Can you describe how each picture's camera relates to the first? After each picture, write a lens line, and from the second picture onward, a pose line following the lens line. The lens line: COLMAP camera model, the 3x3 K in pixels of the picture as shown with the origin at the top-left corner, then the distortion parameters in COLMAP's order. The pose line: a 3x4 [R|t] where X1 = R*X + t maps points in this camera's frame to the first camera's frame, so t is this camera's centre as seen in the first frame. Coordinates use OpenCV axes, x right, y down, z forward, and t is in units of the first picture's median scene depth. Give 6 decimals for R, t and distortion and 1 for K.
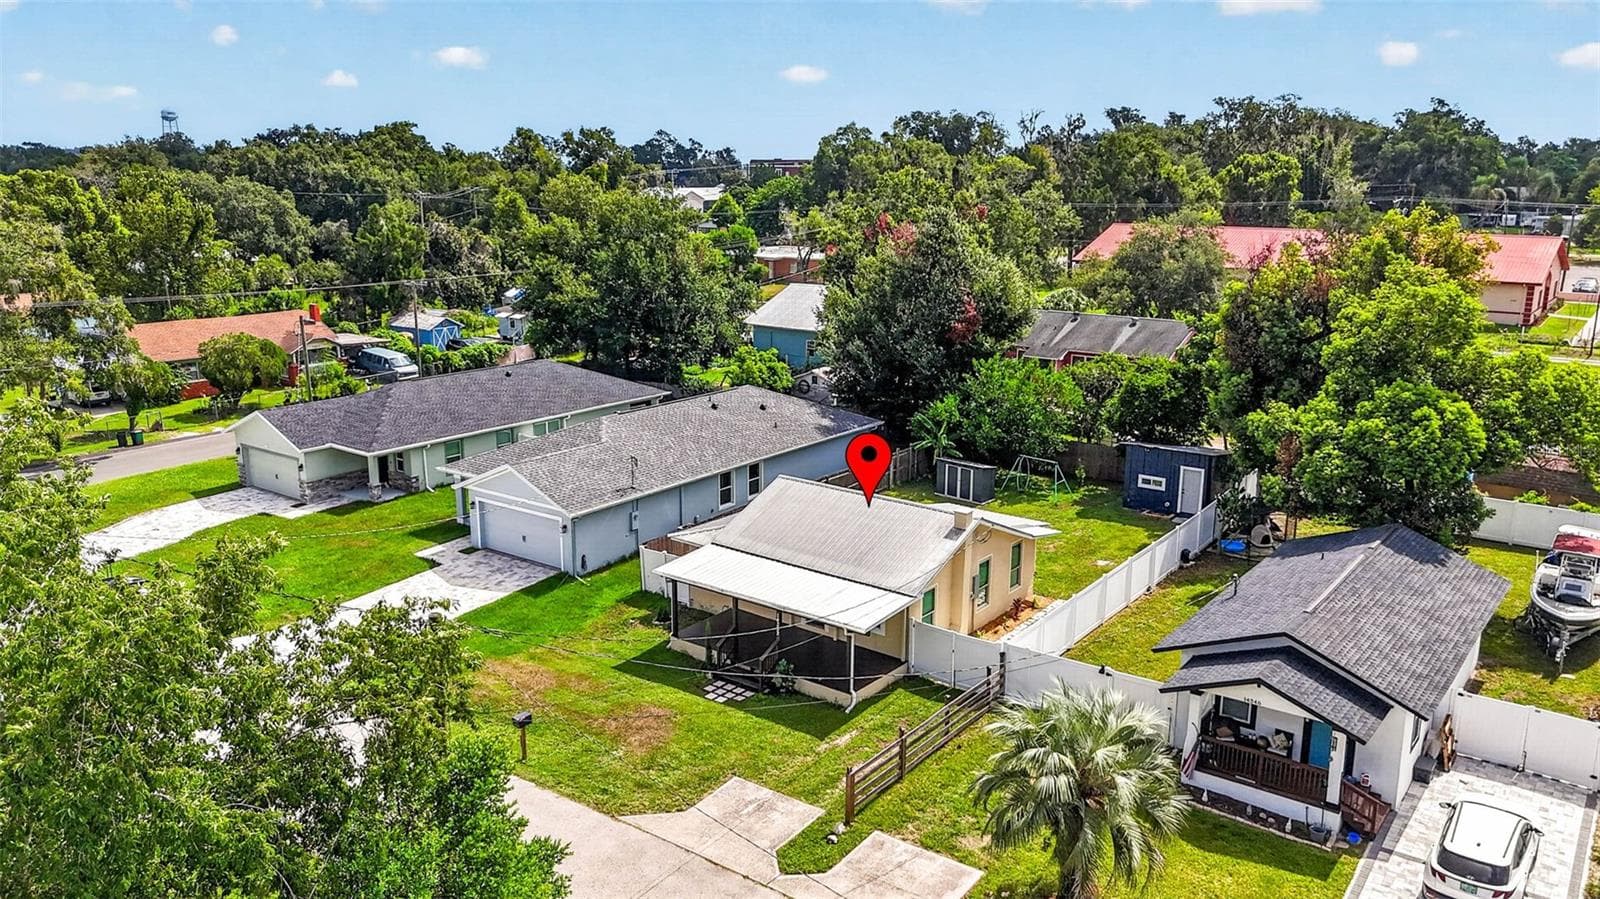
lens RADIAL K [[1180.4, 0, 800.0], [0, 1180.4, 449.5], [0, 0, 1]] dist [0.005360, 0.000479]
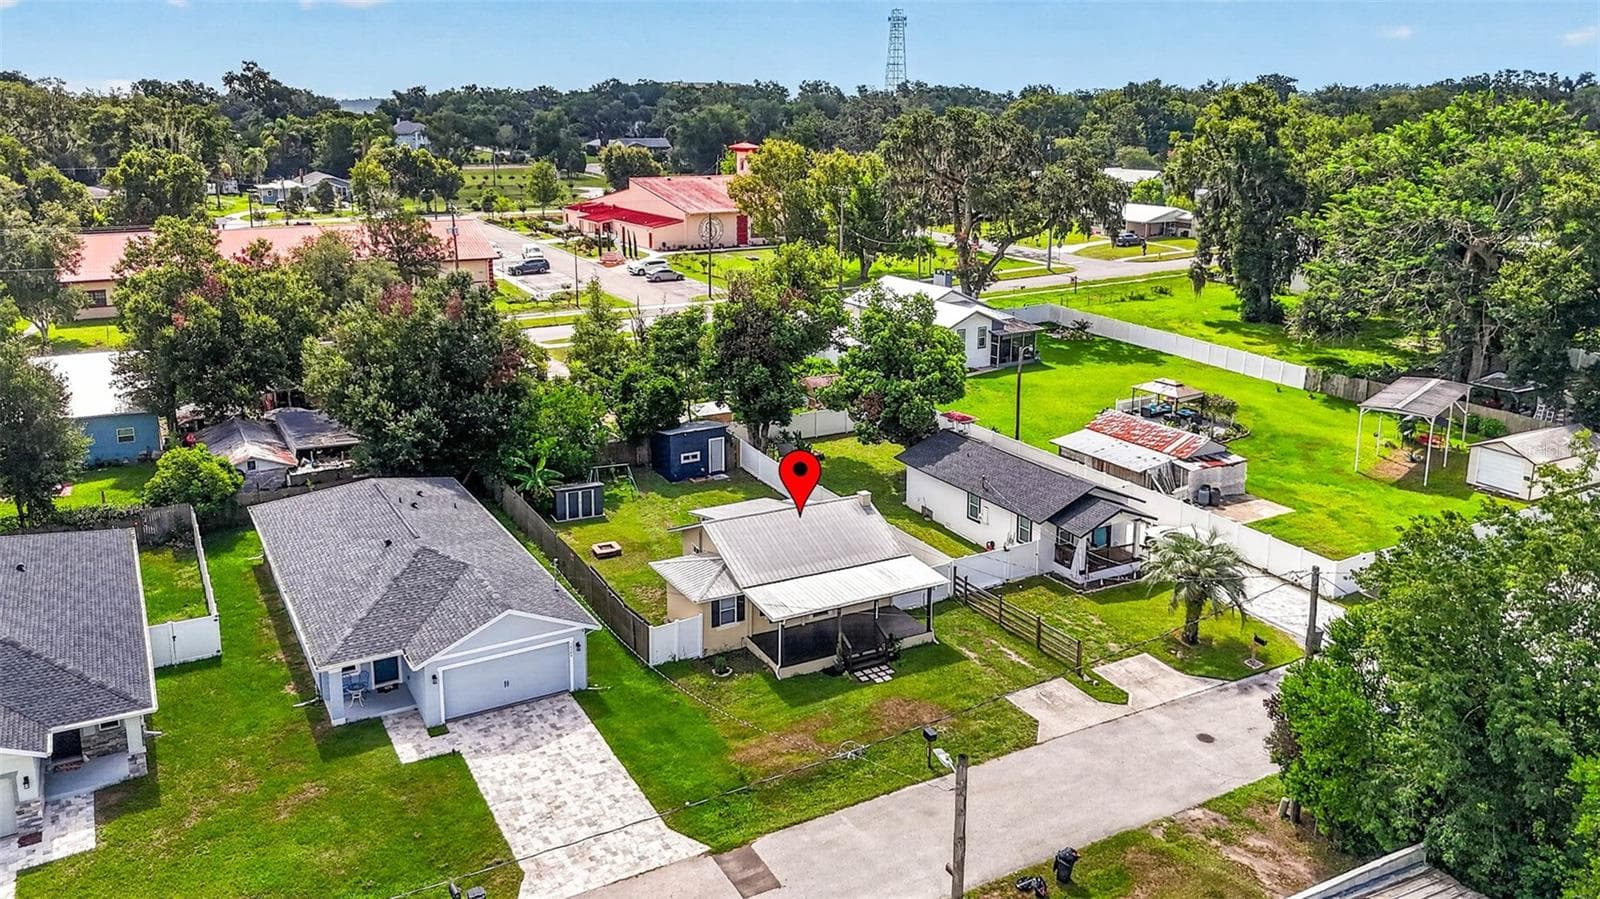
lens RADIAL K [[1180.4, 0, 800.0], [0, 1180.4, 449.5], [0, 0, 1]] dist [0.005360, 0.000479]
pose [[0.398206, -0.248853, 0.882895, -1.069546], [0.214377, 0.961091, 0.174204, -0.243178], [-0.891894, 0.119903, 0.436060, 0.465639]]
